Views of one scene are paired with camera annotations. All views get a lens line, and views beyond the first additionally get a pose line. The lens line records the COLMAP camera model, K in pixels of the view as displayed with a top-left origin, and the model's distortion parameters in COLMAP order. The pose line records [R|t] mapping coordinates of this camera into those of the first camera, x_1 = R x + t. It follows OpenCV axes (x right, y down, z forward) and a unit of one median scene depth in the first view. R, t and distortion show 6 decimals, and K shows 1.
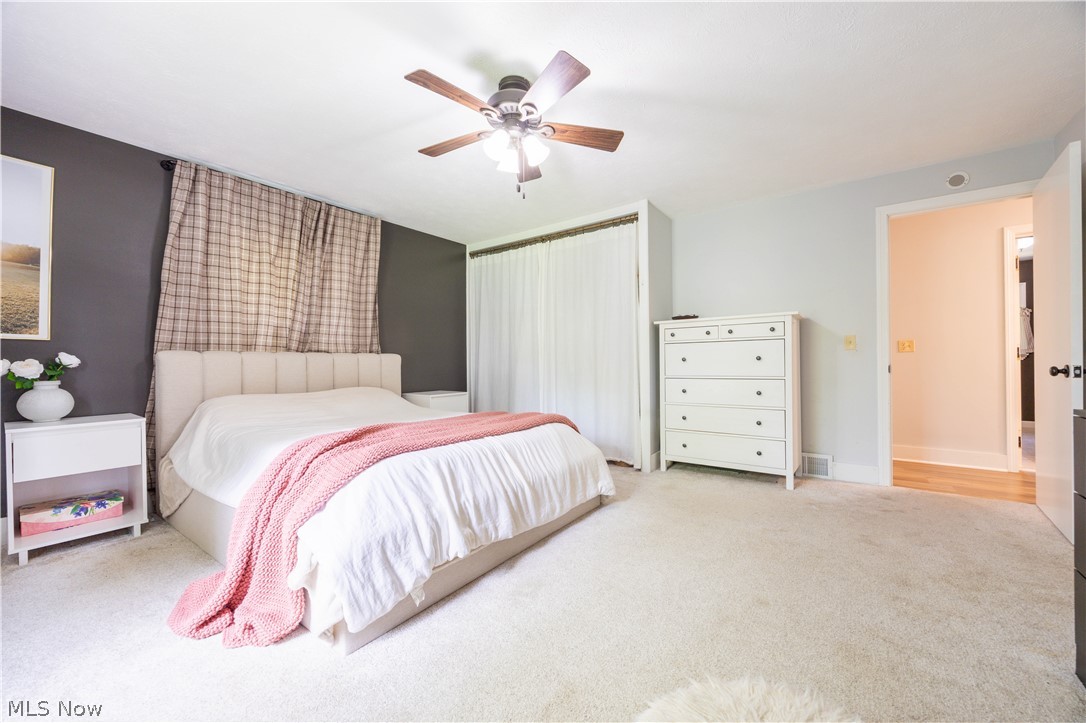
lens RADIAL K [[416.6, 0, 548.9], [0, 416.6, 361.3], [0, 0, 1]] dist [0.000964, -0.000695]
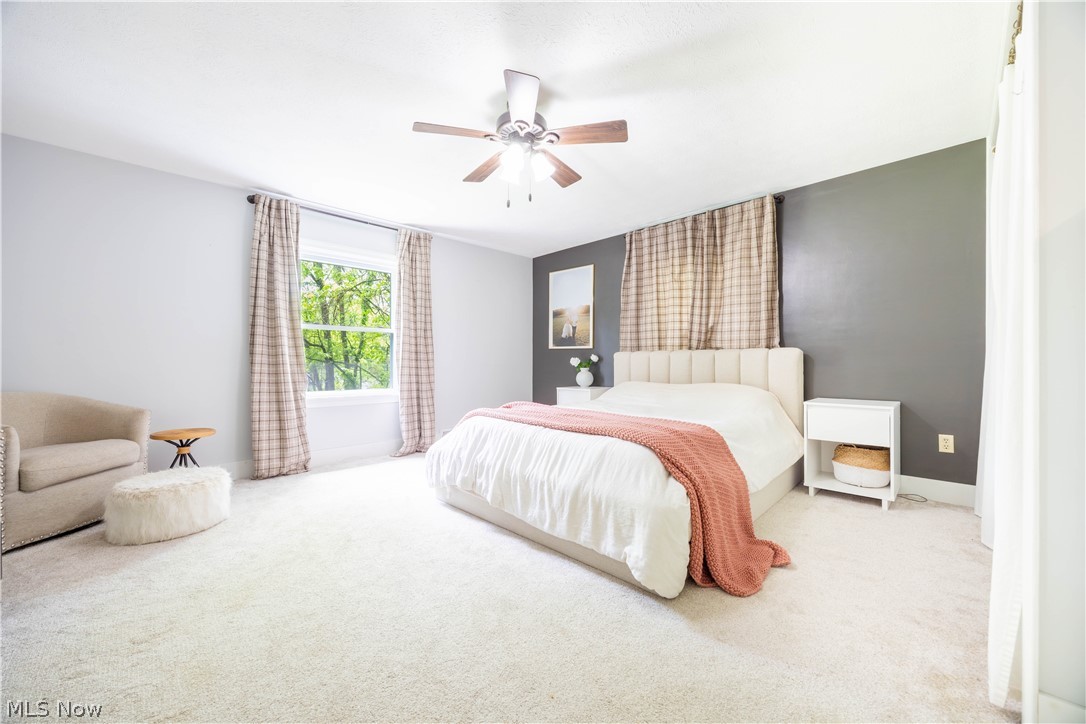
lens RADIAL K [[416.6, 0, 549.4], [0, 416.6, 361.1], [0, 0, 1]] dist [0.000964, -0.000695]
pose [[-0.155502, 0.014584, -0.987728, 0.673011], [0.016191, 0.999794, 0.012213, -0.011622], [0.987703, -0.014093, -0.155706, 0.835253]]
